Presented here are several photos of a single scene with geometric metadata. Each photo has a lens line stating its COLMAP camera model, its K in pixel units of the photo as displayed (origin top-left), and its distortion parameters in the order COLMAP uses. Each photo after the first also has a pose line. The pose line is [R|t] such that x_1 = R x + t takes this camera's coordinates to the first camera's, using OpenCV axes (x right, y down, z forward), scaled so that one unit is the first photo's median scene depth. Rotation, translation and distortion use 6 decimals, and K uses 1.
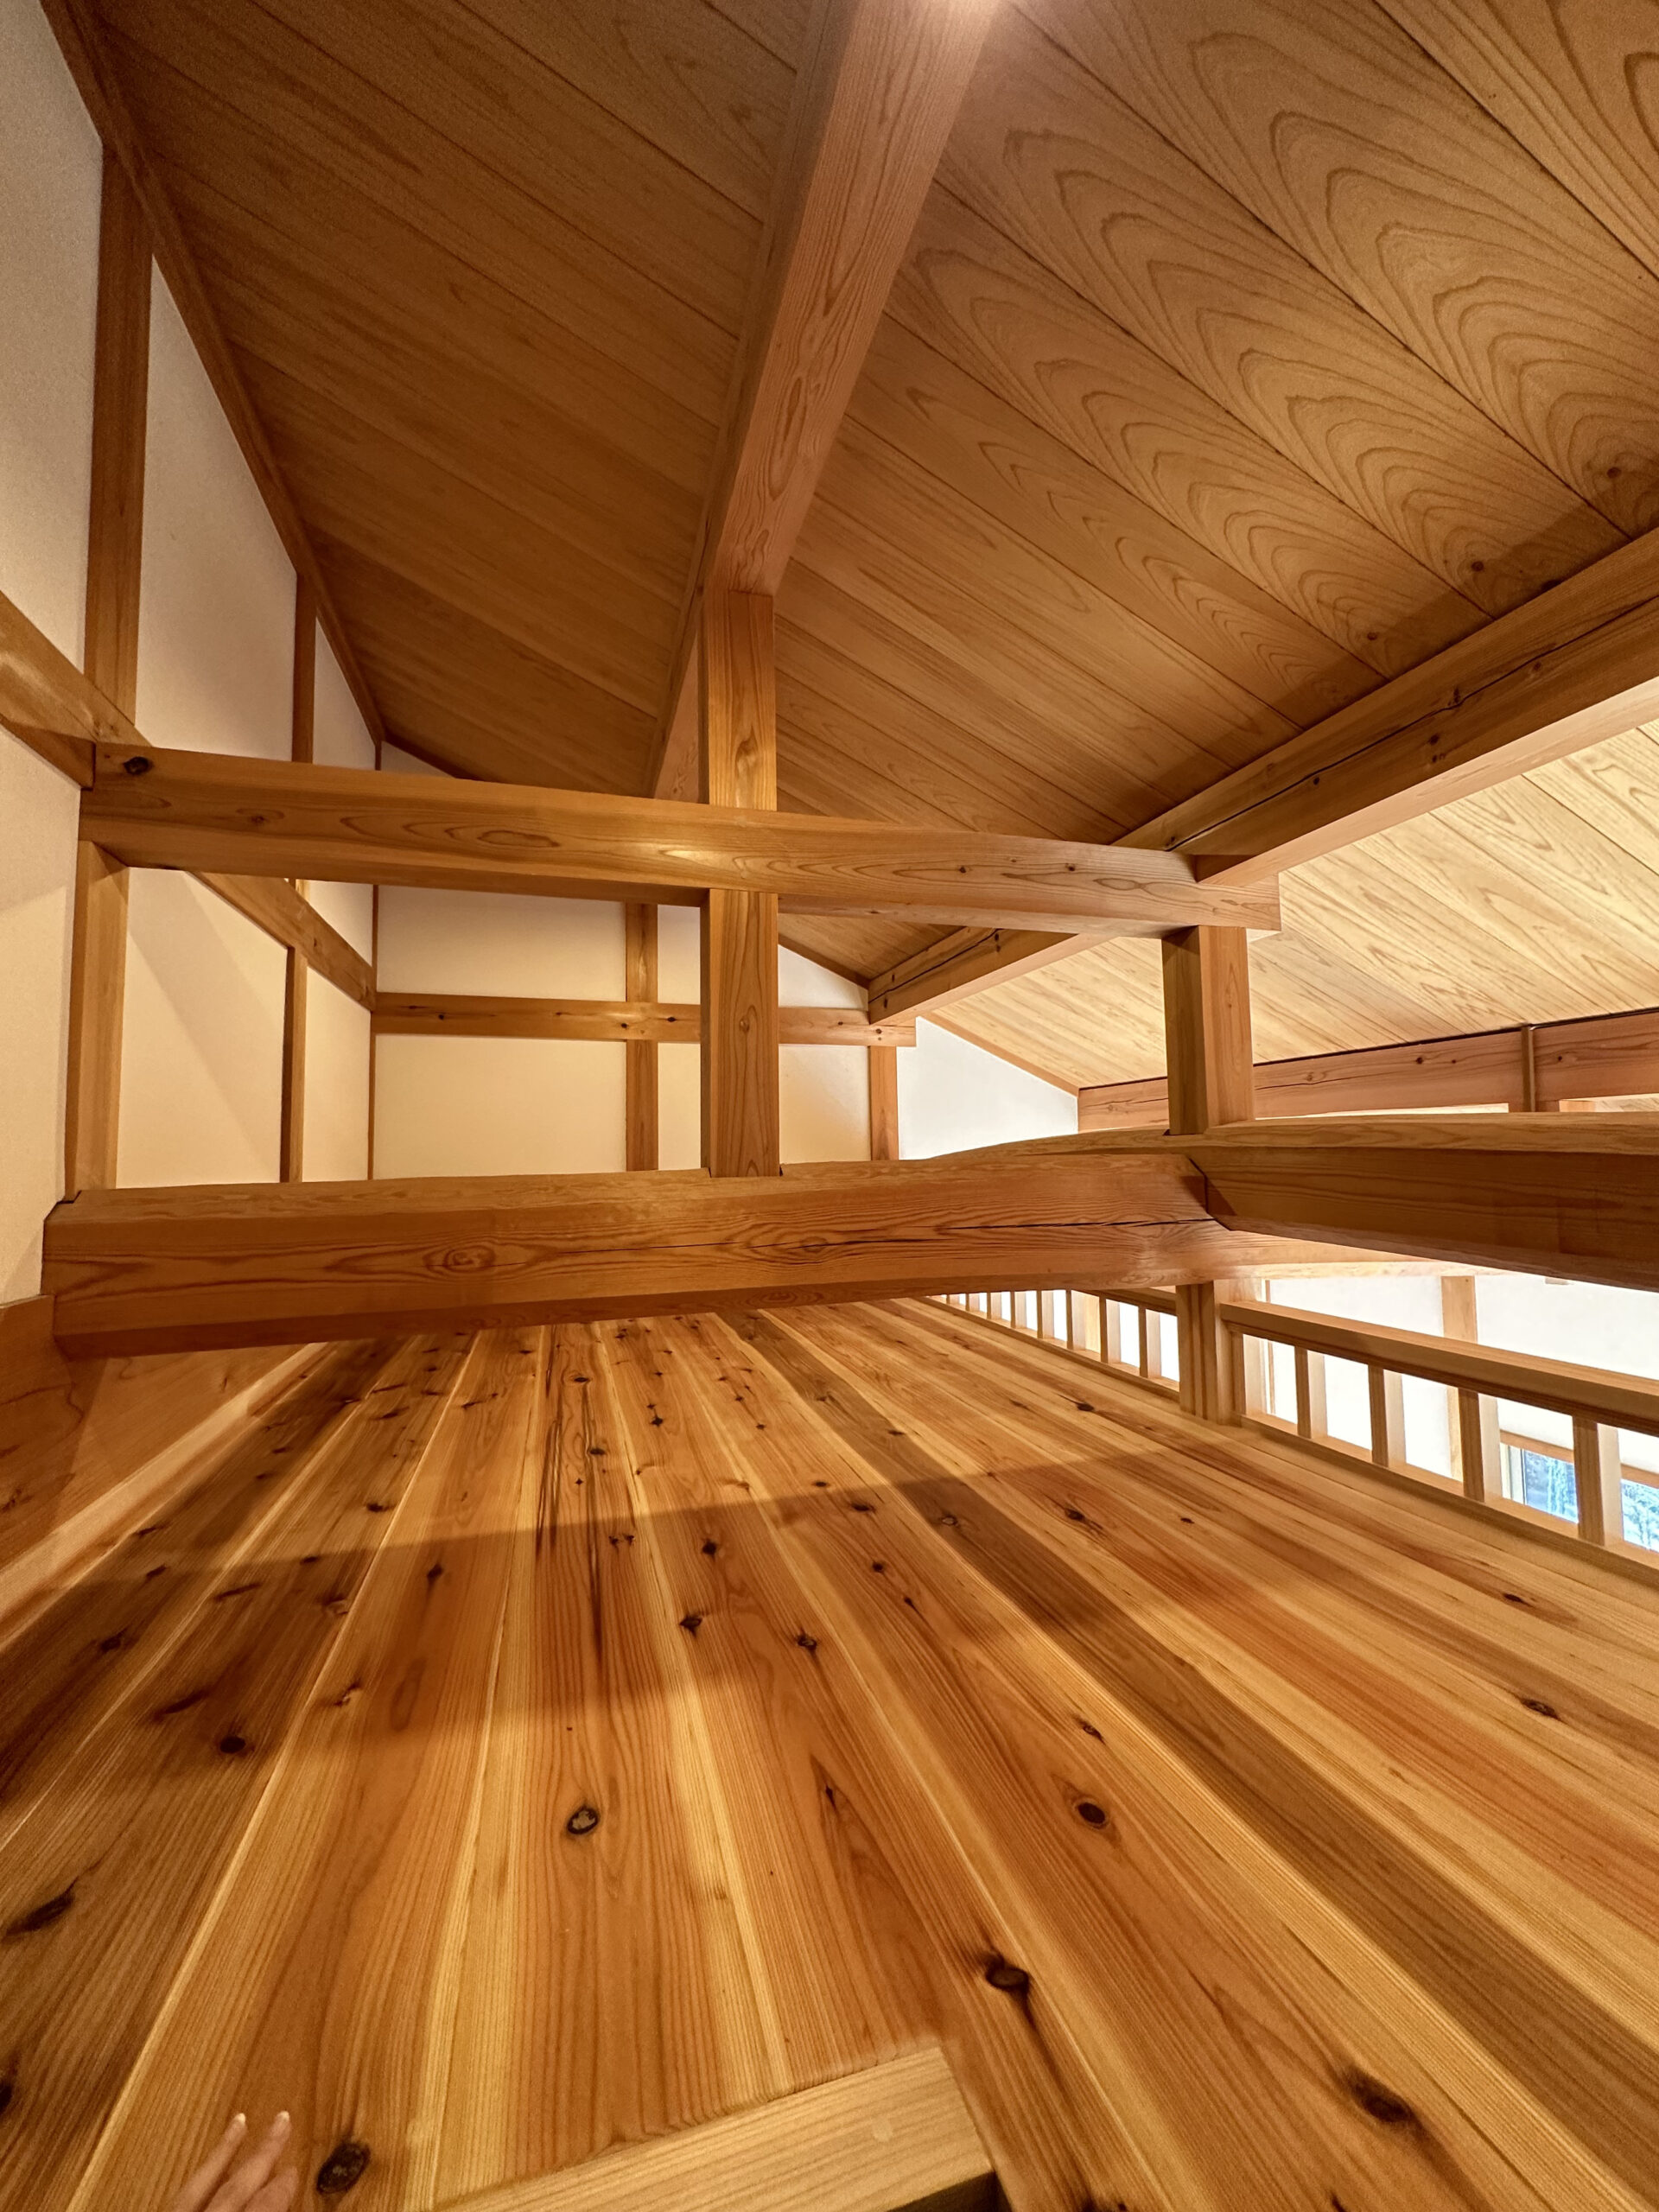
lens RADIAL K [[879.2, 0, 826.5], [0, 879.2, 1102.2], [0, 0, 1]] dist [0.001378, 0.000073]
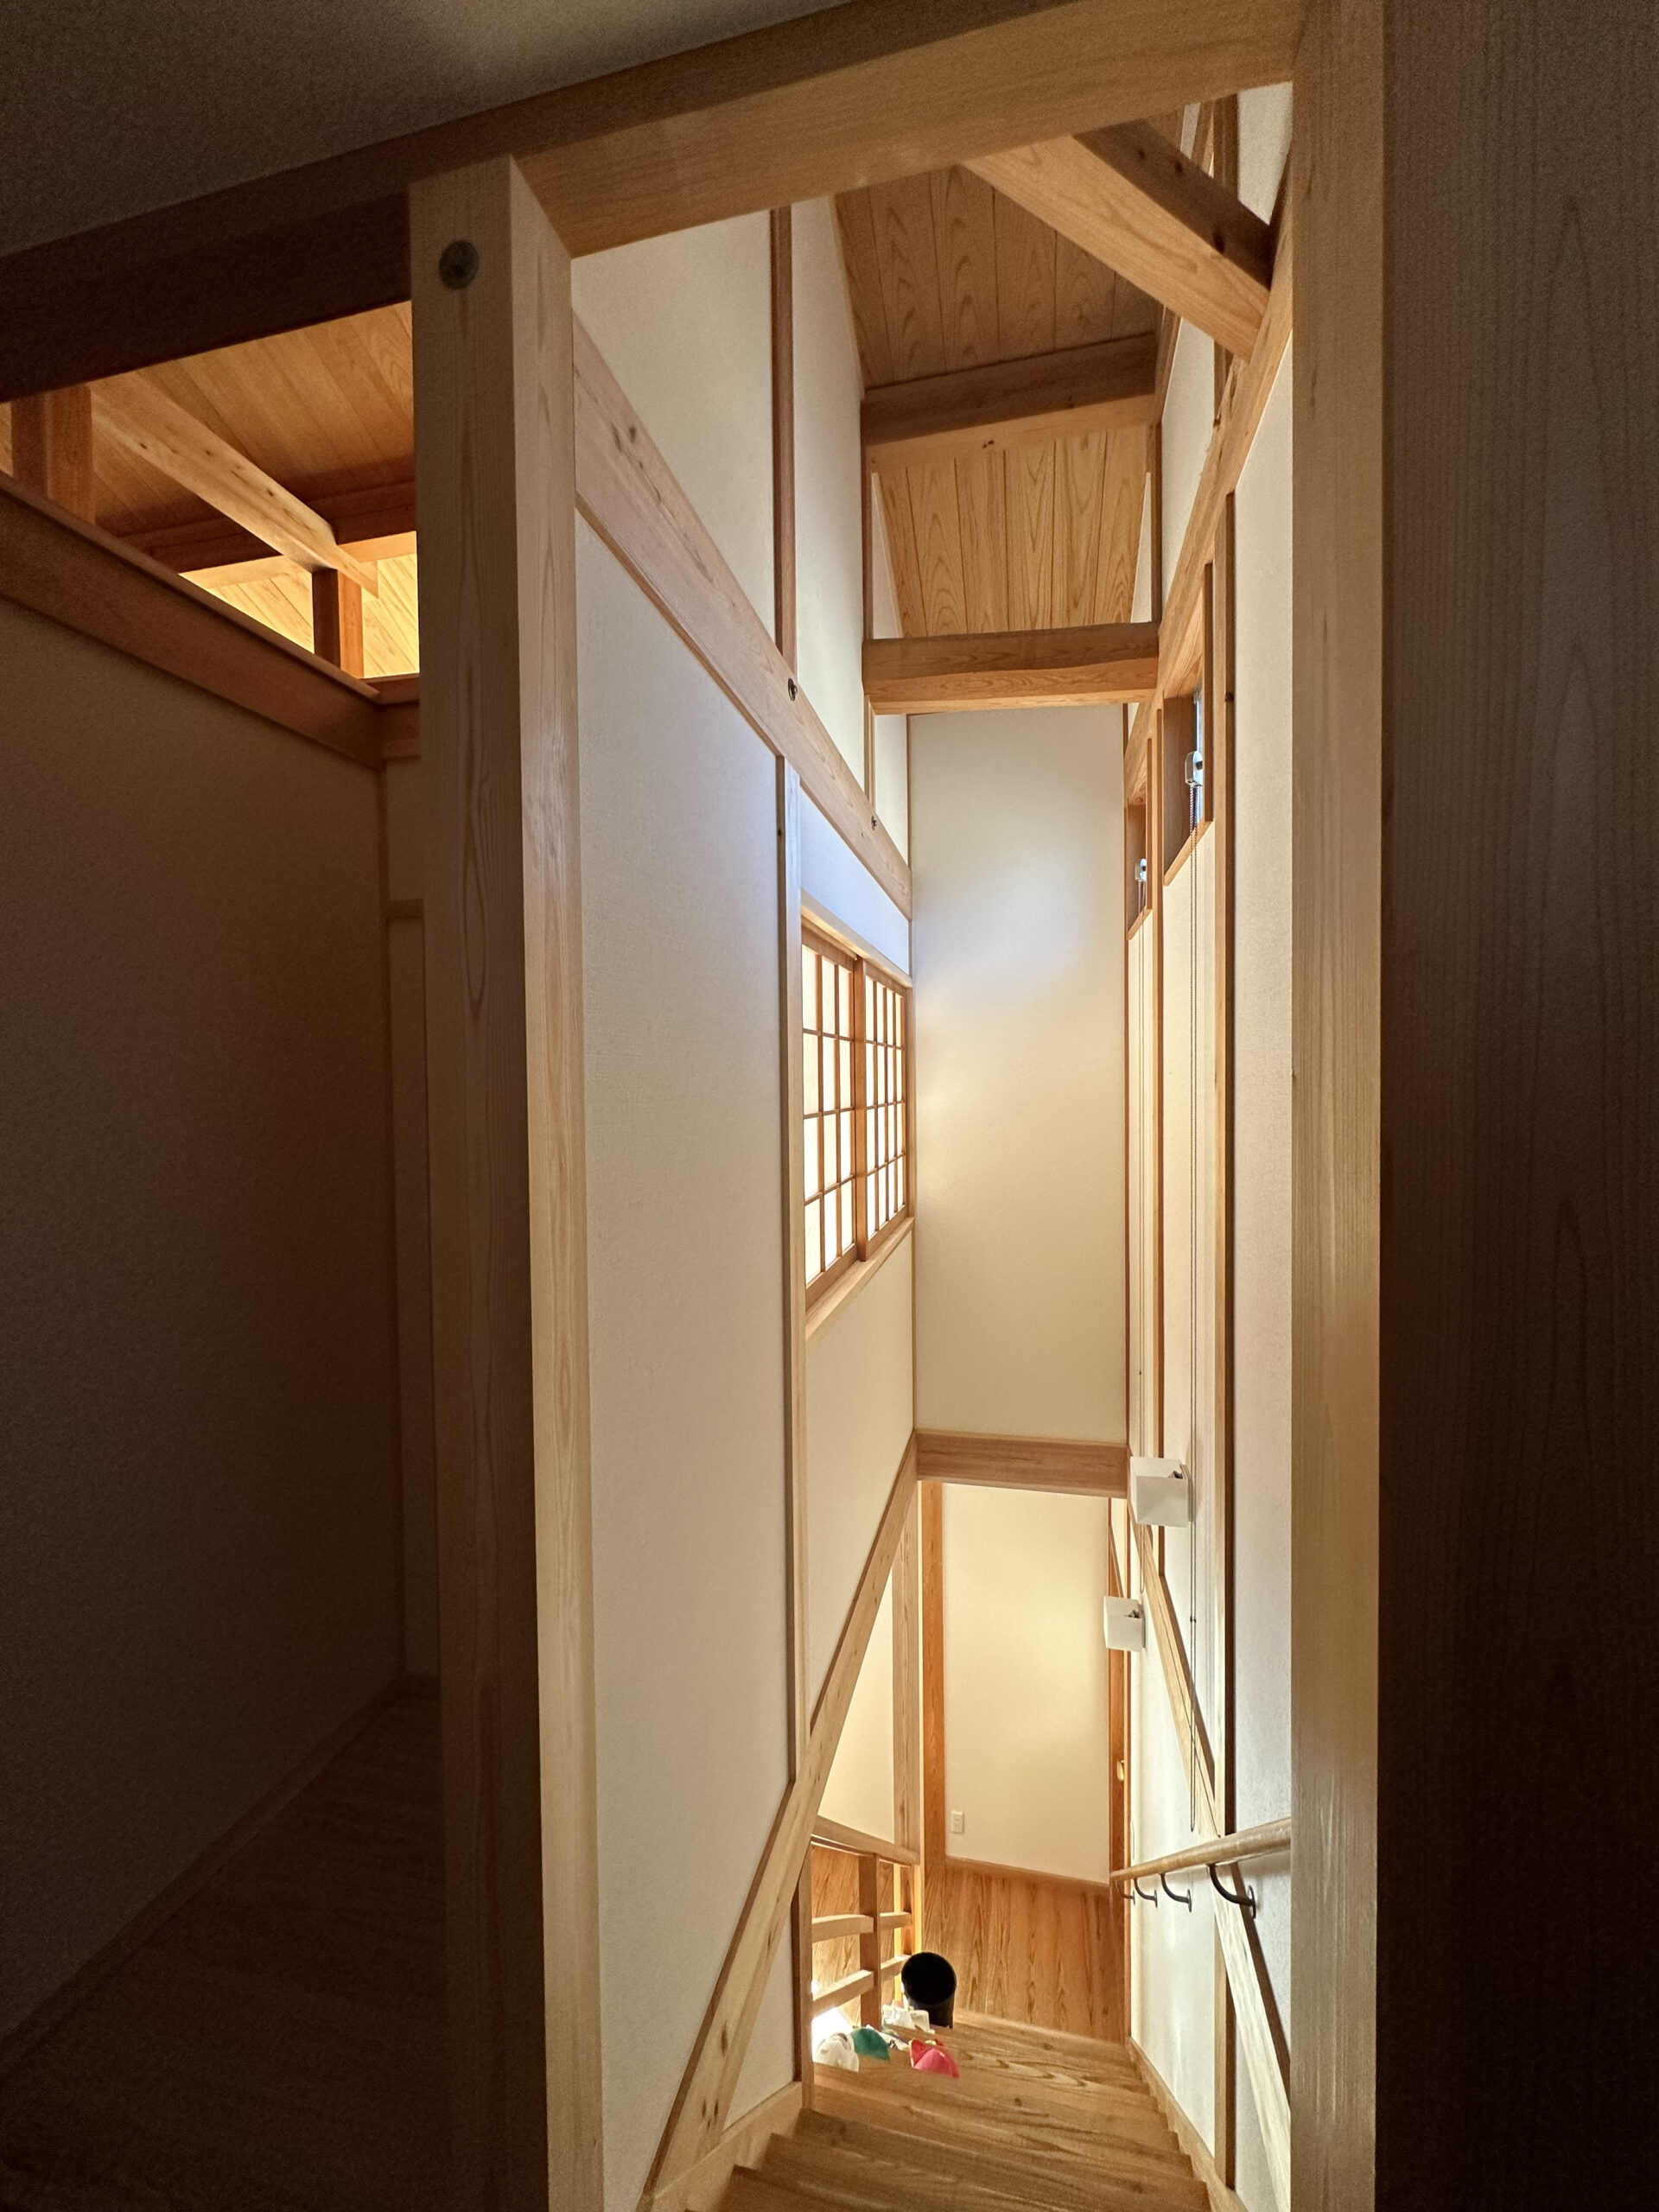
lens RADIAL K [[879.2, 0, 829.1], [0, 879.2, 1107.2], [0, 0, 1]] dist [0.001378, 0.000073]
pose [[0.502334, -0.018089, 0.864485, -0.659640], [-0.046539, 0.997766, 0.047921, 0.770296], [-0.863421, -0.064305, 0.500370, -0.861881]]
